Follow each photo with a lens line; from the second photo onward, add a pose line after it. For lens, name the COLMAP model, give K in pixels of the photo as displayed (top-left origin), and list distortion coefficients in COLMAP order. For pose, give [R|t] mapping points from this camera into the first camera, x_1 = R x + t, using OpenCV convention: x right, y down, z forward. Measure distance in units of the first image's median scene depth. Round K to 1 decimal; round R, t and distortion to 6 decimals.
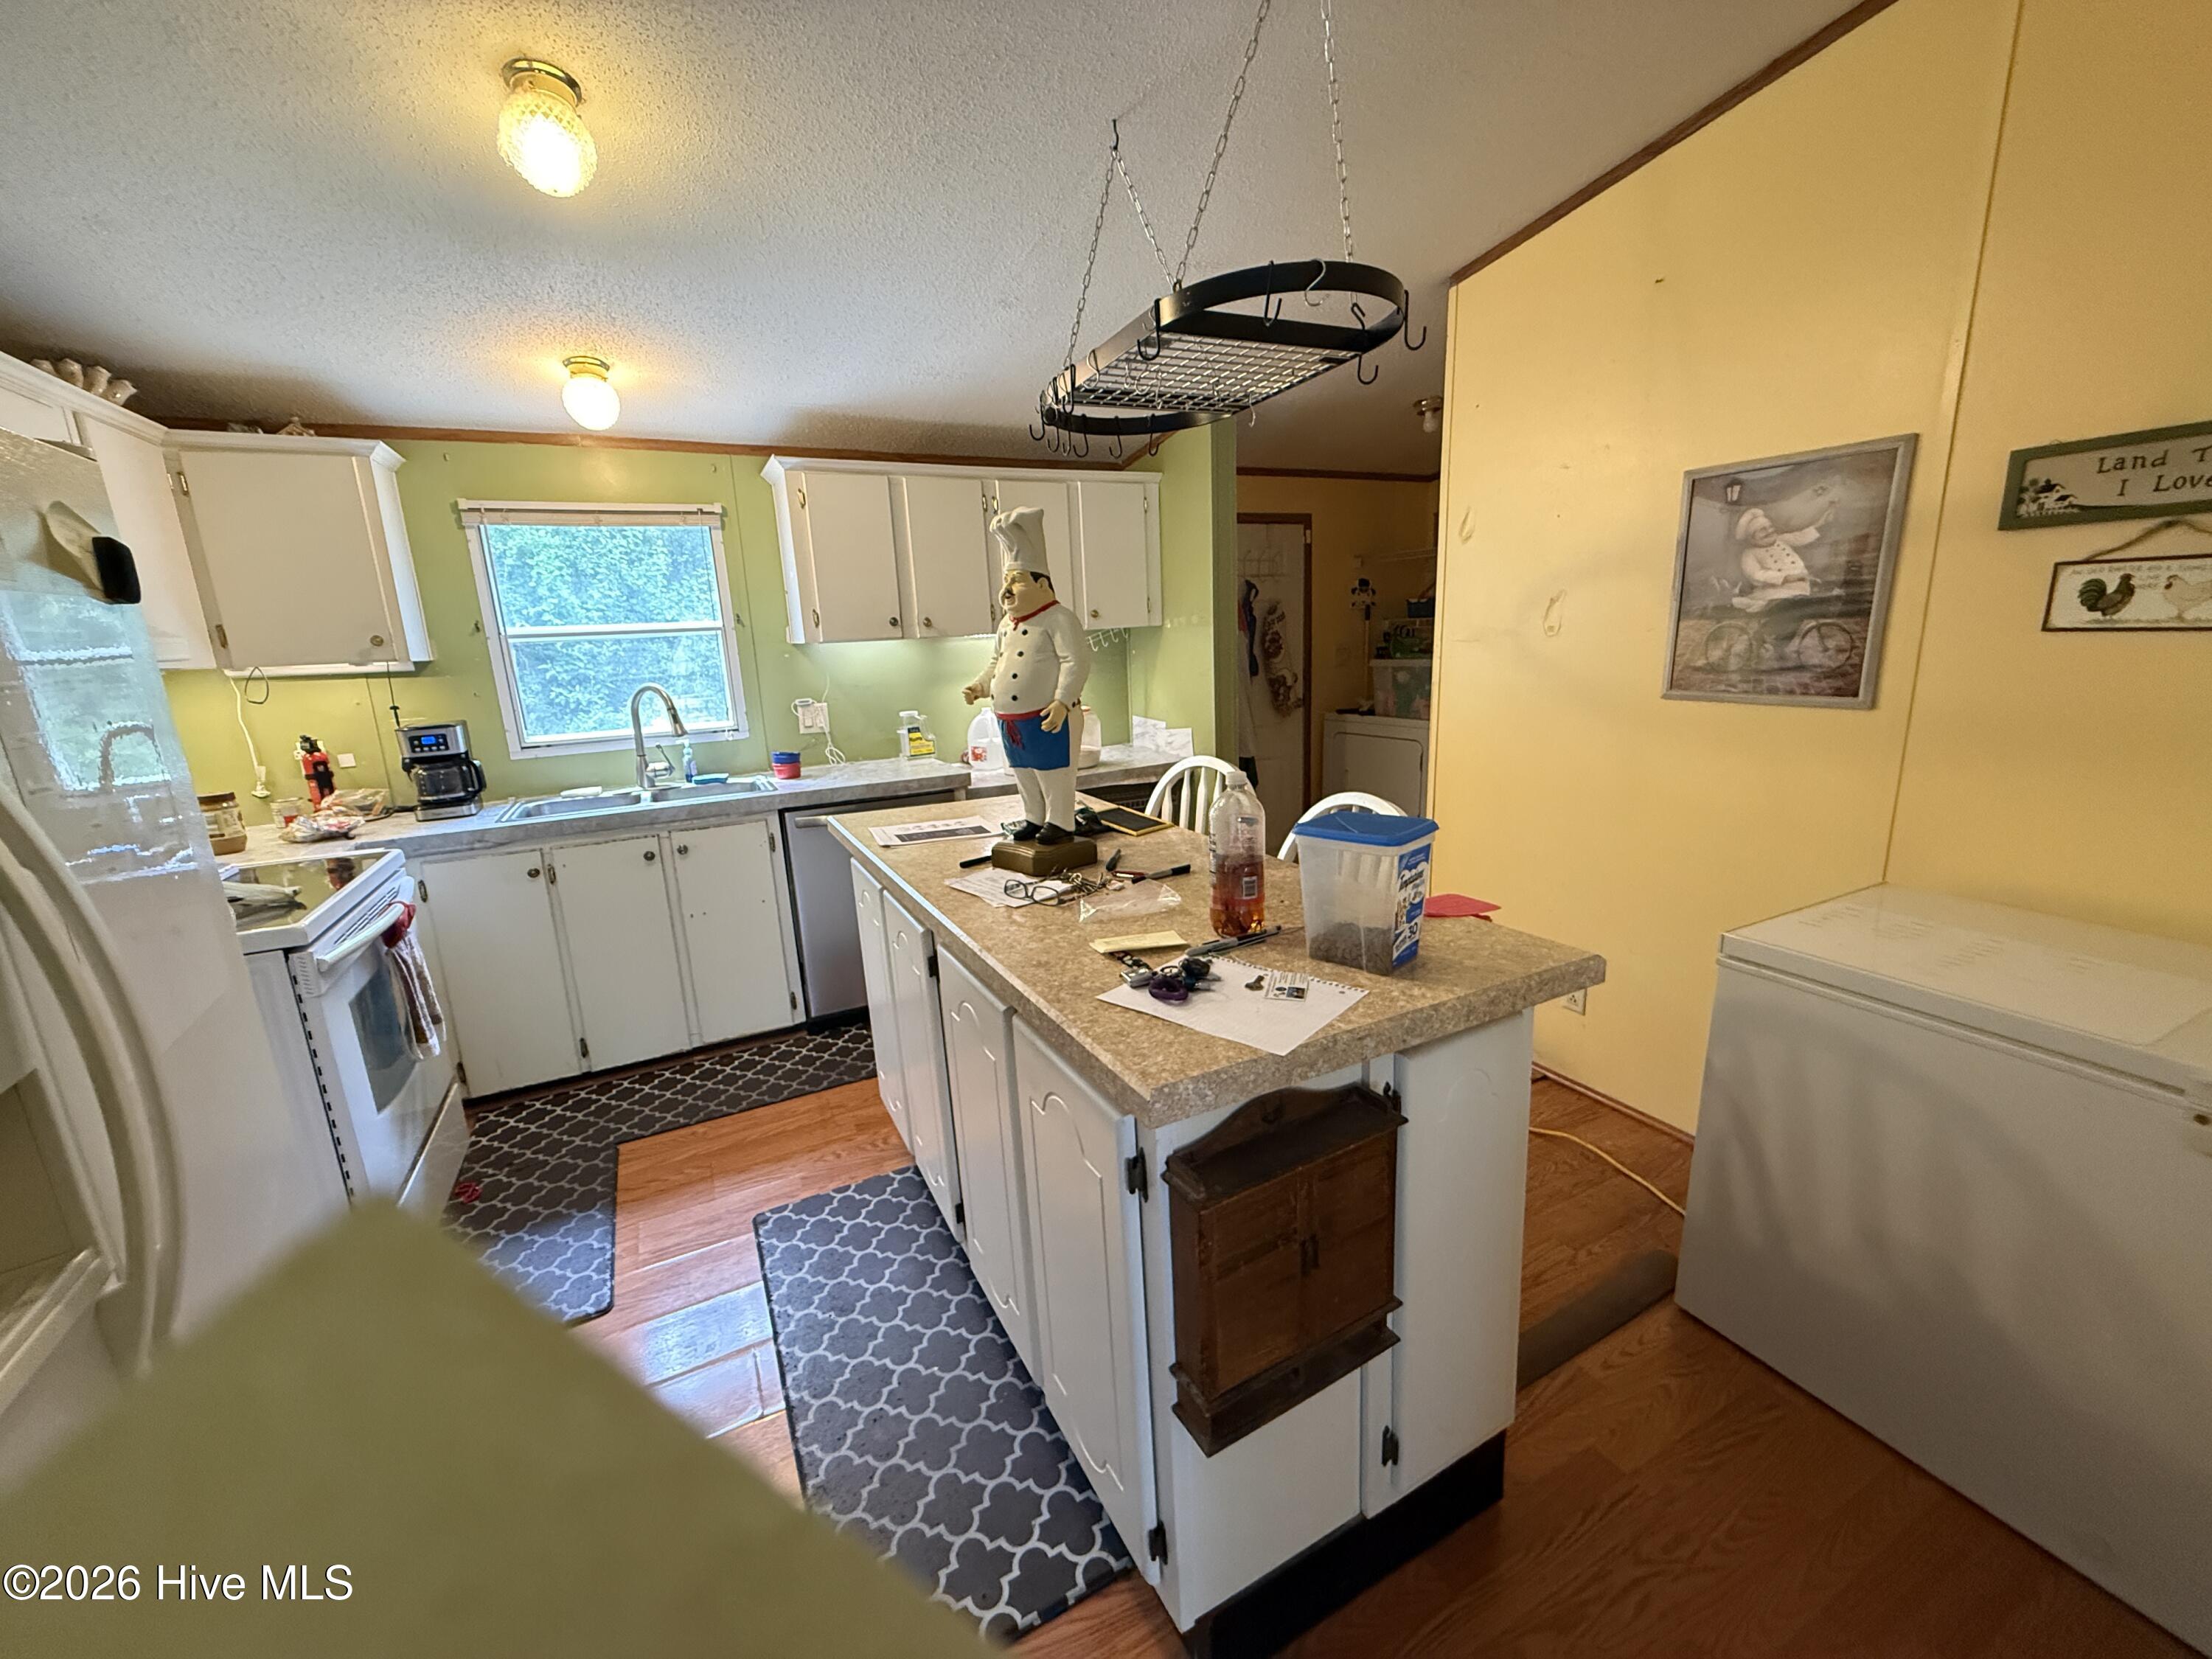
lens RADIAL K [[874.2, 0, 1097.4], [0, 874.2, 832.0], [0, 0, 1]] dist [-0.000227, -0.000471]
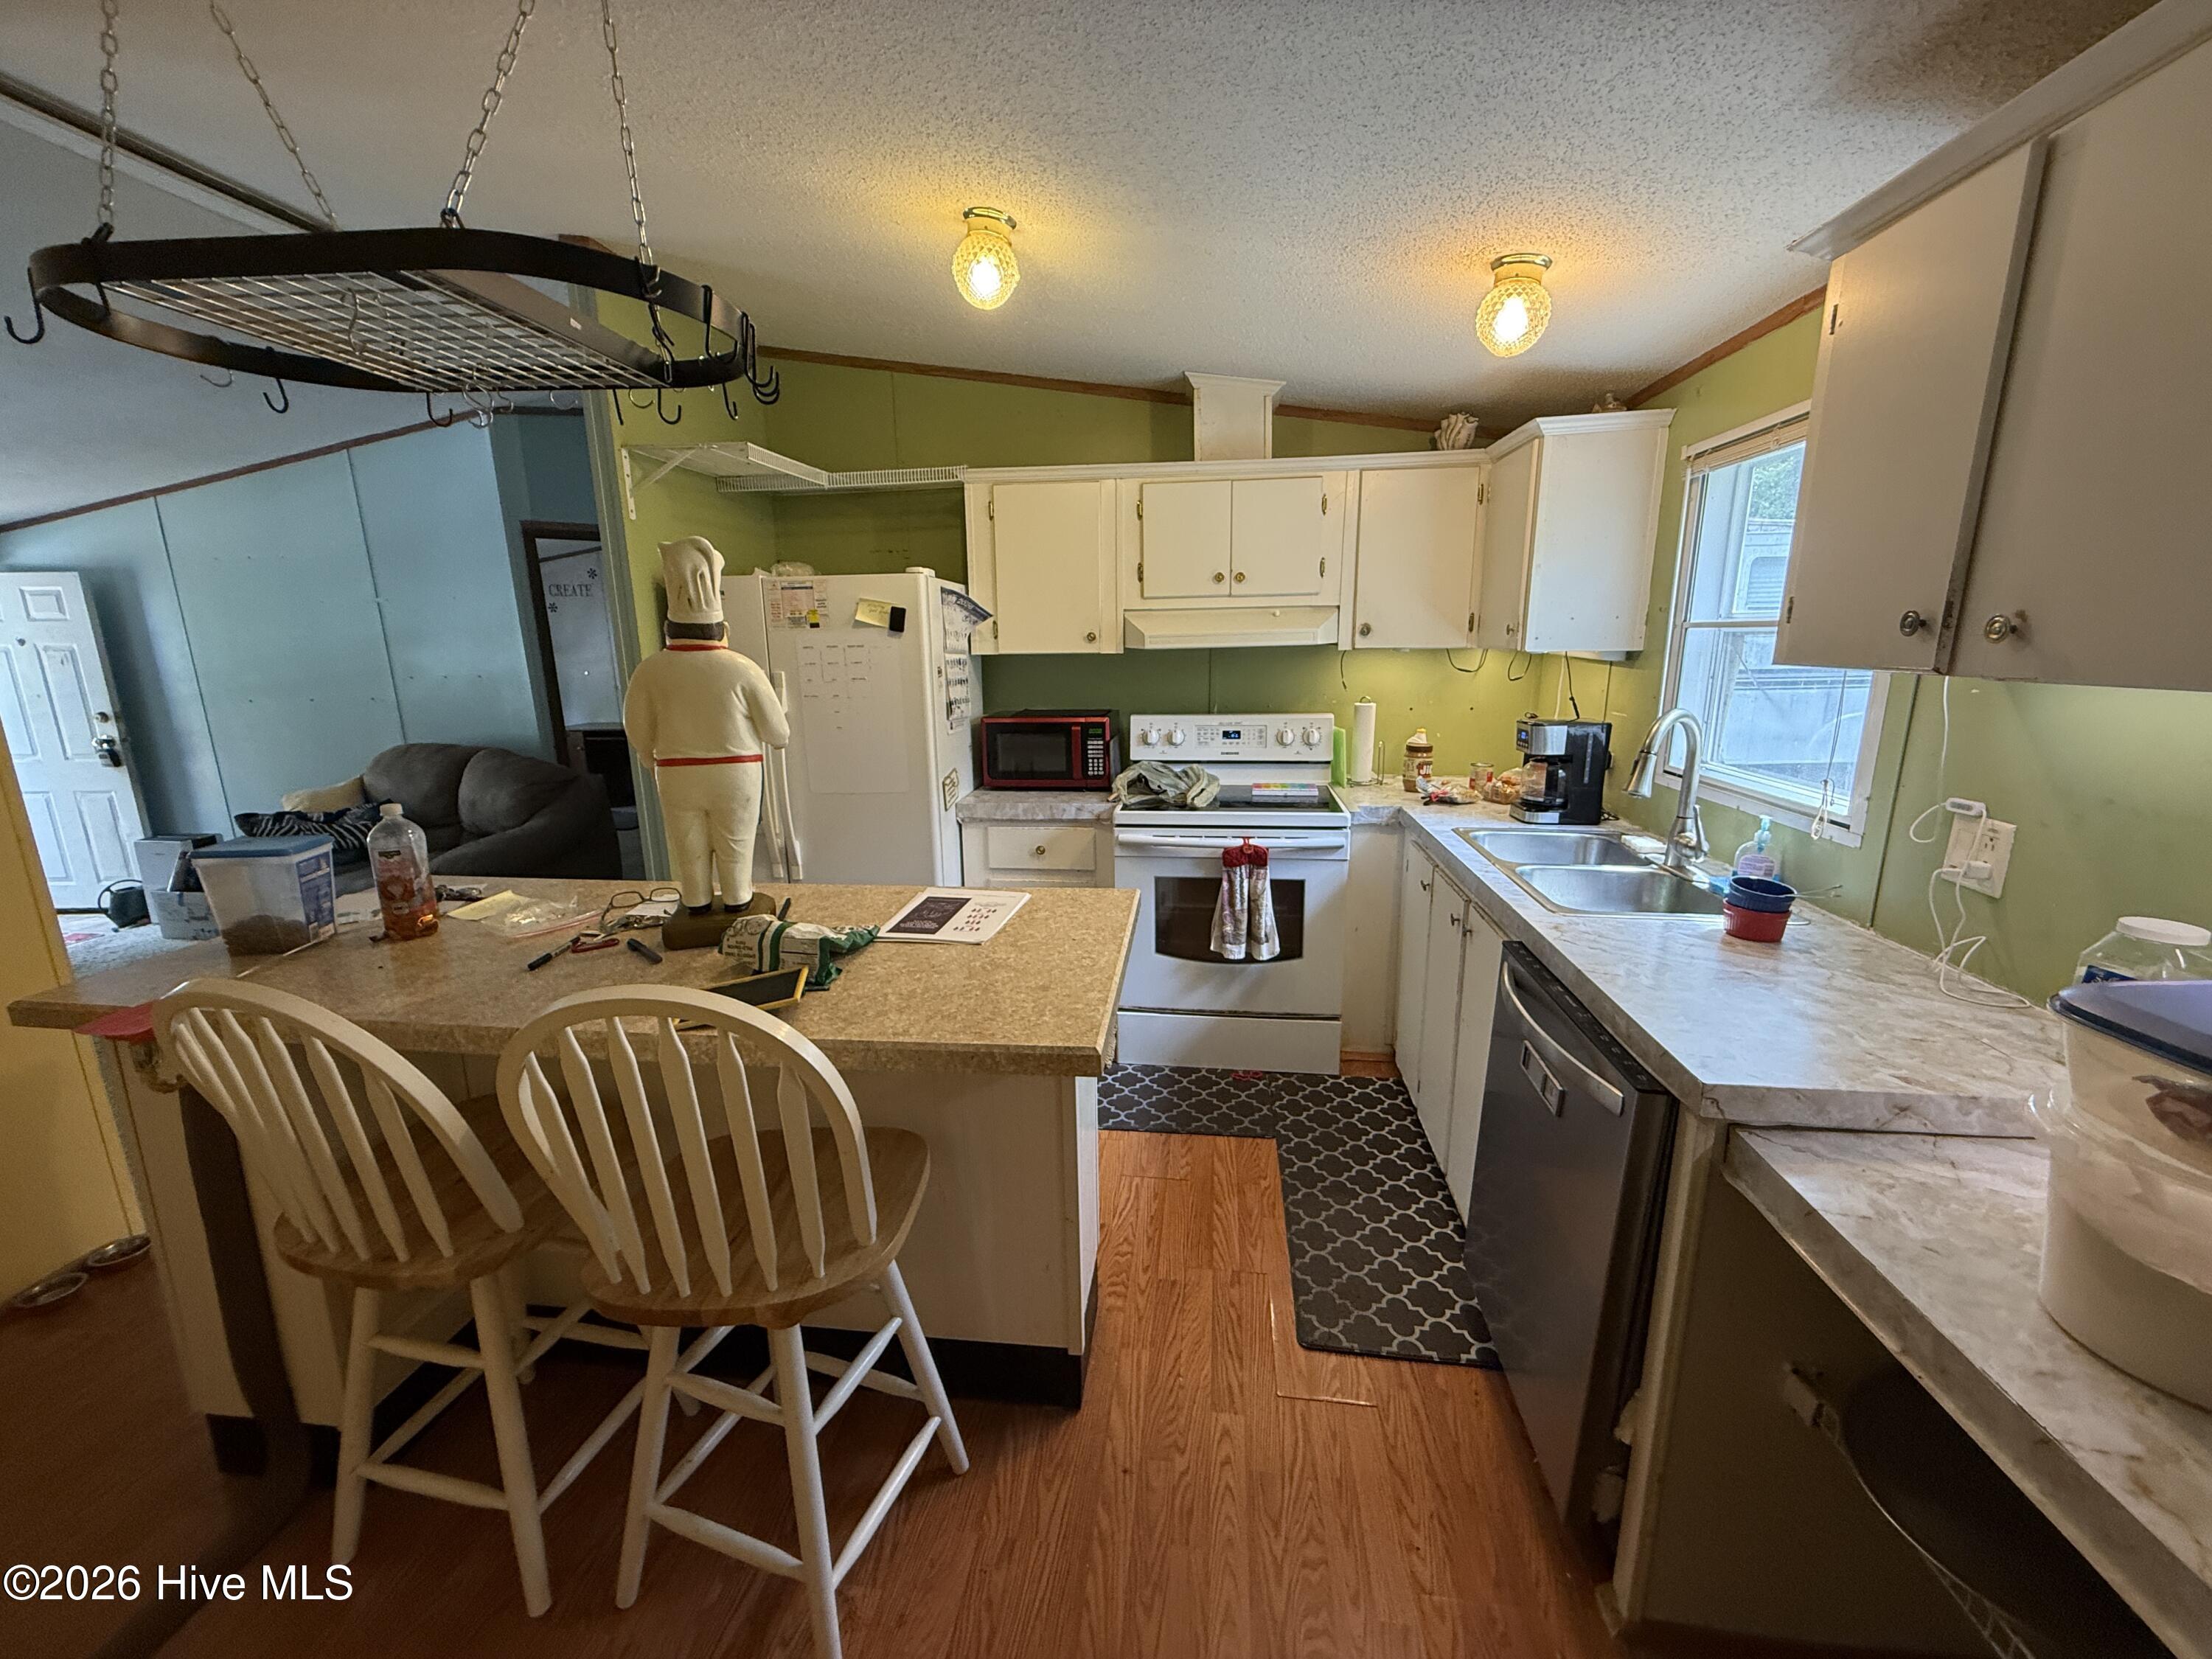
lens RADIAL K [[874.2, 0, 1097.4], [0, 874.2, 832.0], [0, 0, 1]] dist [-0.000227, -0.000471]
pose [[-0.560448, 0.233072, -0.794717, 0.281284], [-0.144345, 0.917407, 0.370849, -0.303271], [0.815513, 0.322555, -0.480517, 1.149233]]
